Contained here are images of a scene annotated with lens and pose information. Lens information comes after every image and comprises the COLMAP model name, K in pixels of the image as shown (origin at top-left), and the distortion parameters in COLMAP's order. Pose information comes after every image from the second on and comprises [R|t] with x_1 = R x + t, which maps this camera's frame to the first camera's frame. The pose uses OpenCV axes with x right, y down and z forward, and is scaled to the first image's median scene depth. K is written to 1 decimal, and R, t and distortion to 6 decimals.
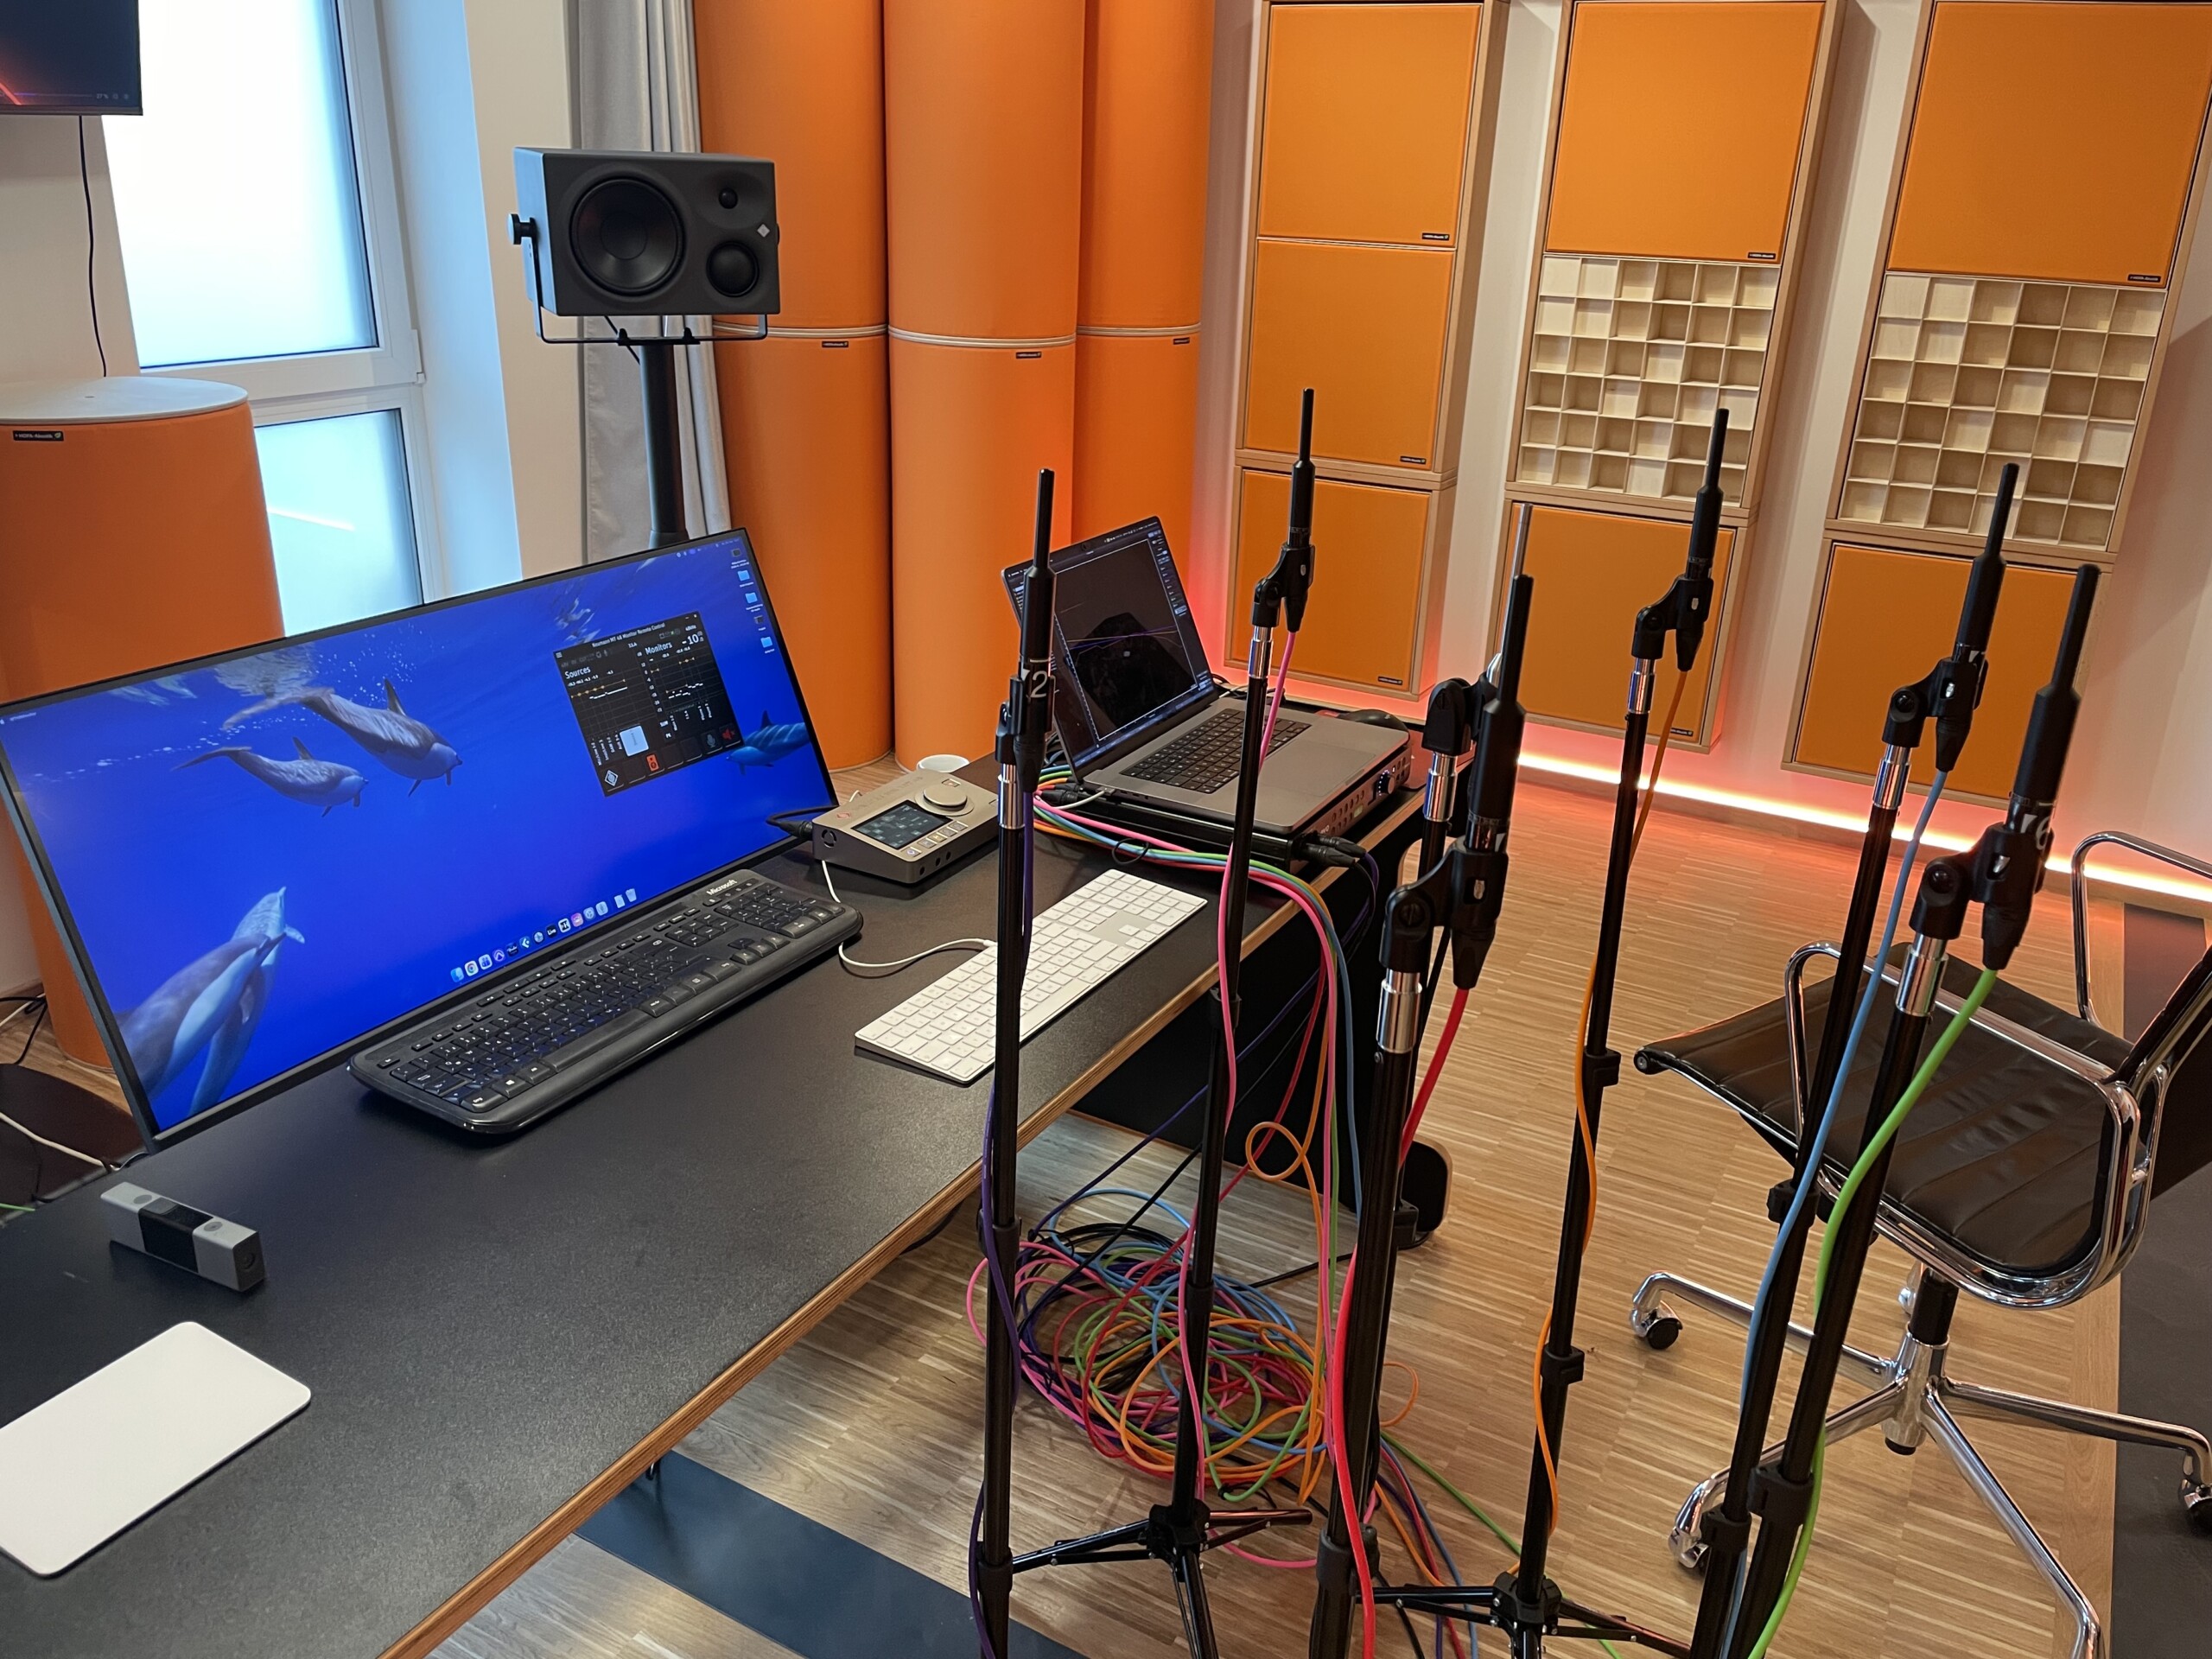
lens RADIAL K [[1706.1, 0, 1106.0], [0, 1706.1, 829.5], [0, 0, 1]] dist [0.004871, 0.001646]
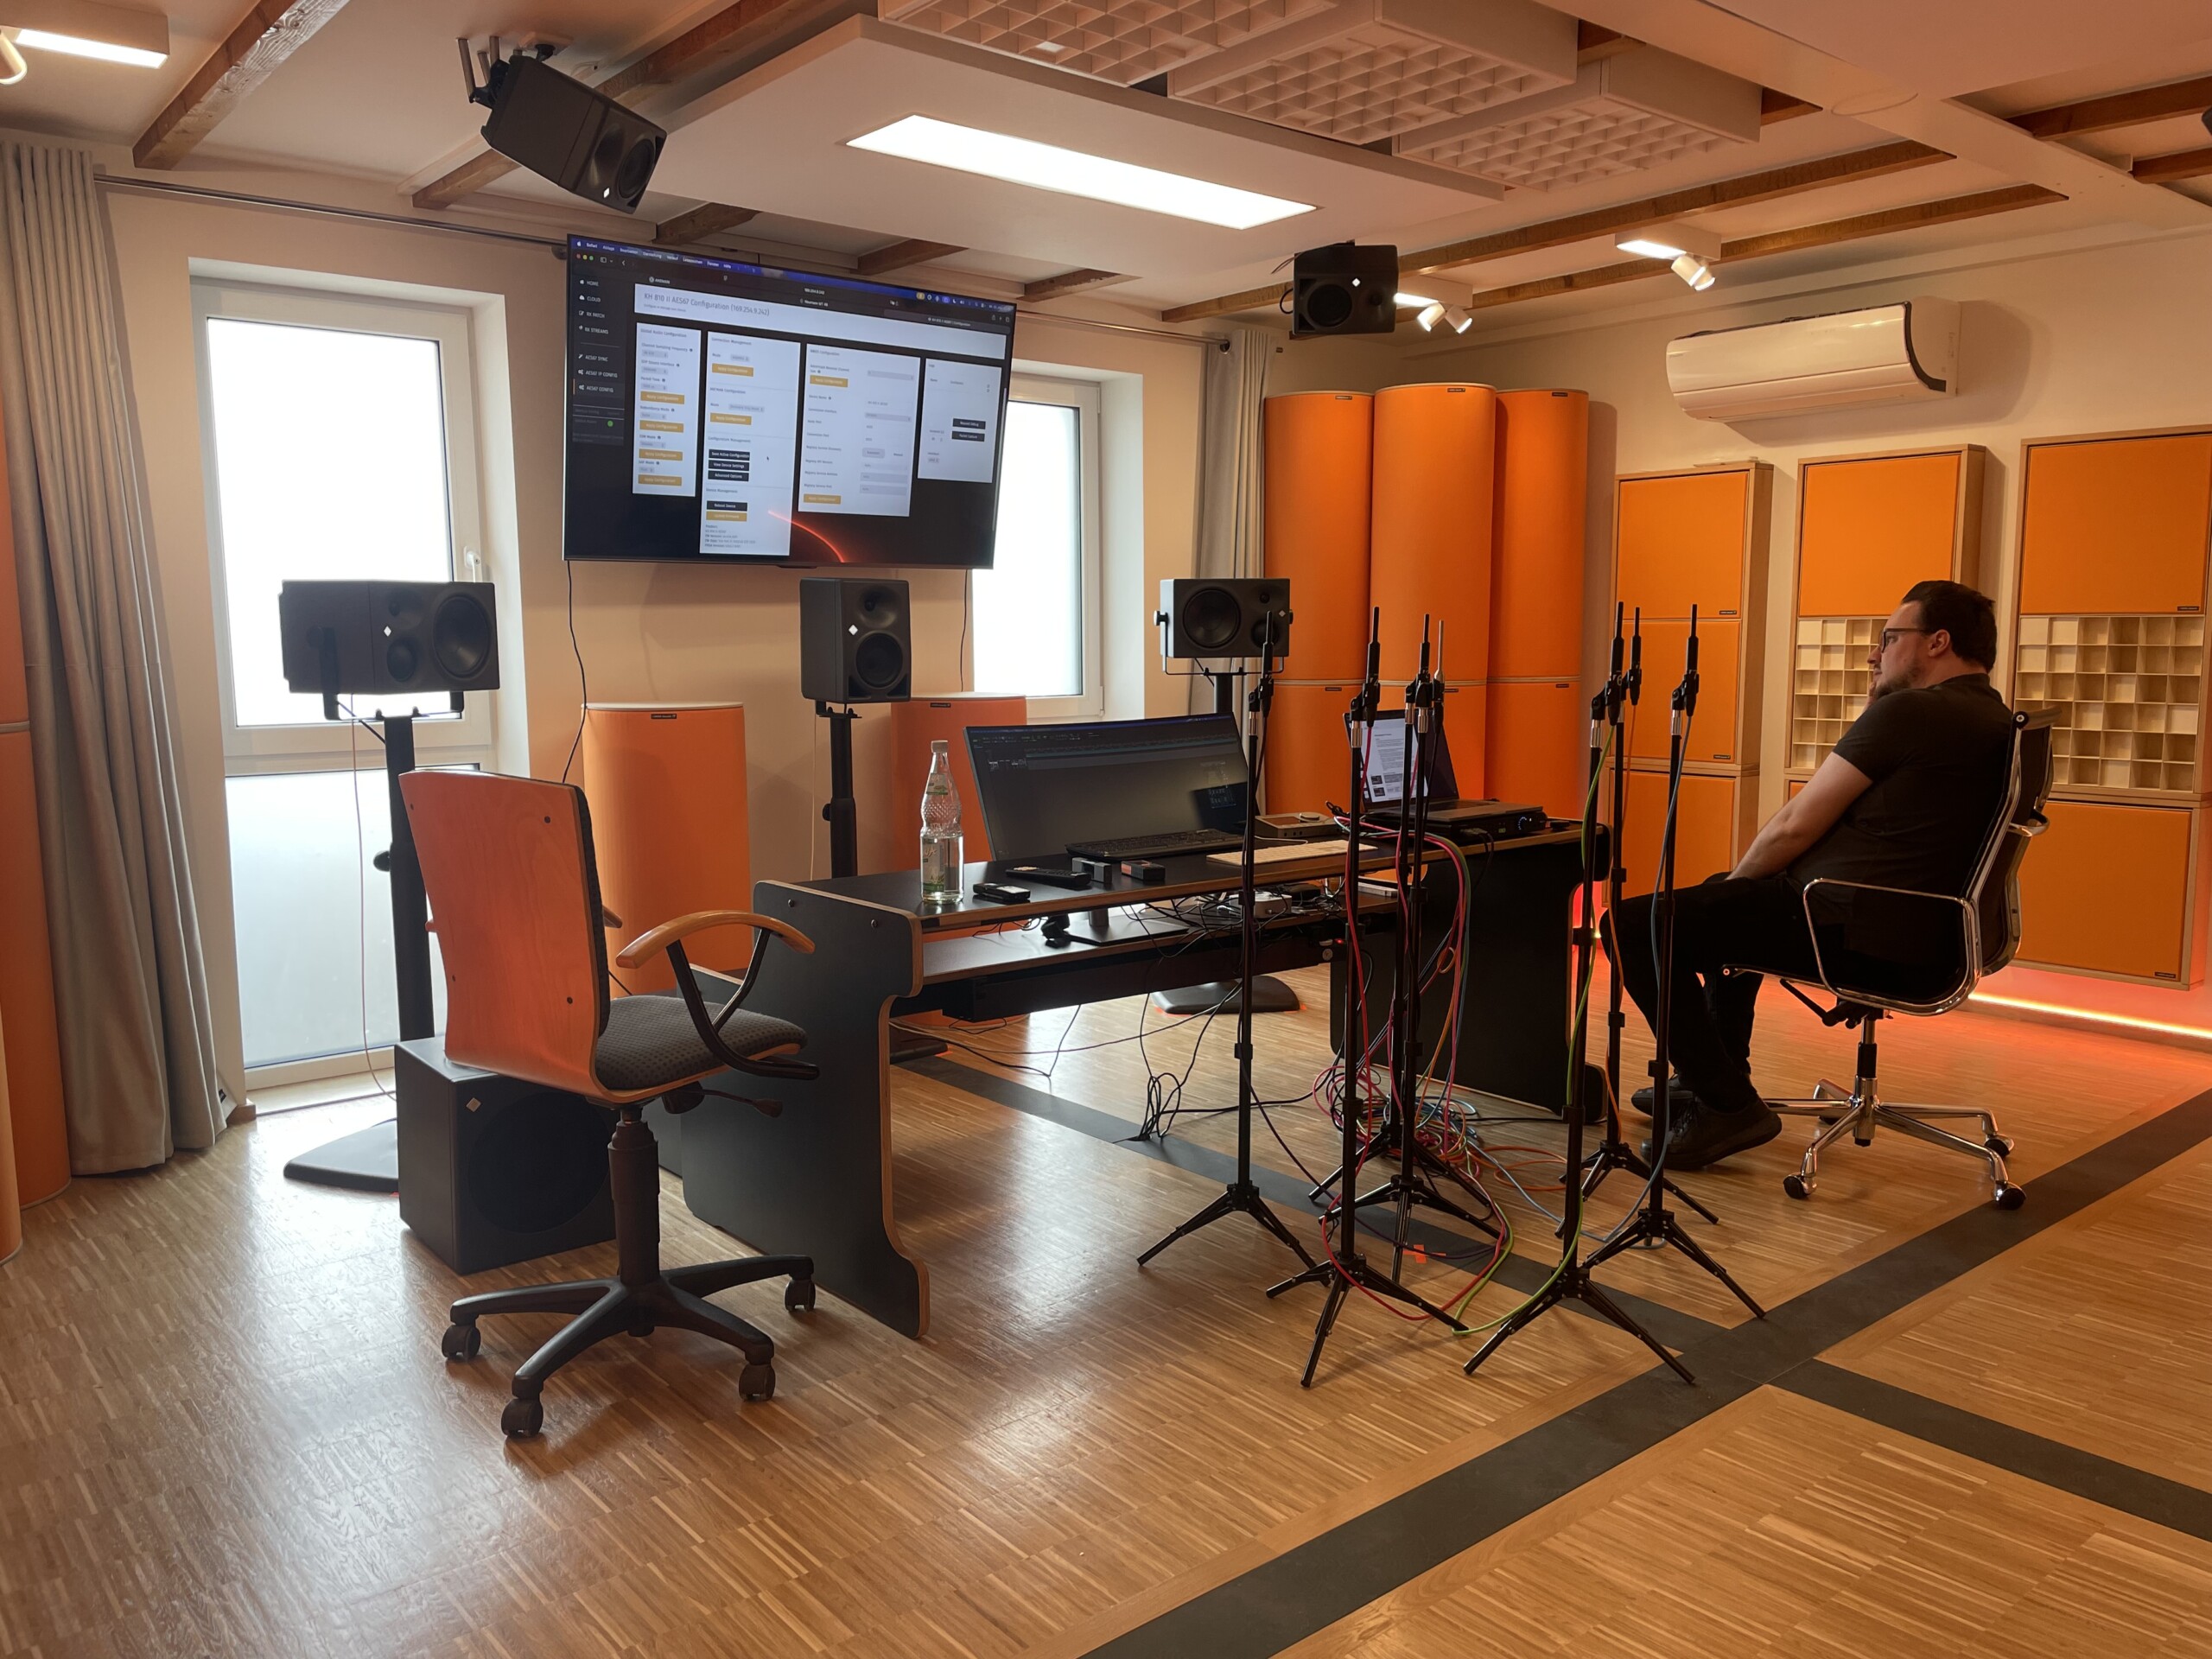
lens RADIAL K [[1706.1, 0, 1106.0], [0, 1706.1, 829.5], [0, 0, 1]] dist [0.004871, 0.001646]
pose [[0.924105, 0.007013, -0.382075, 0.299696], [-0.110693, 0.961879, -0.250071, 0.324492], [0.365756, 0.273384, 0.889653, -0.585663]]
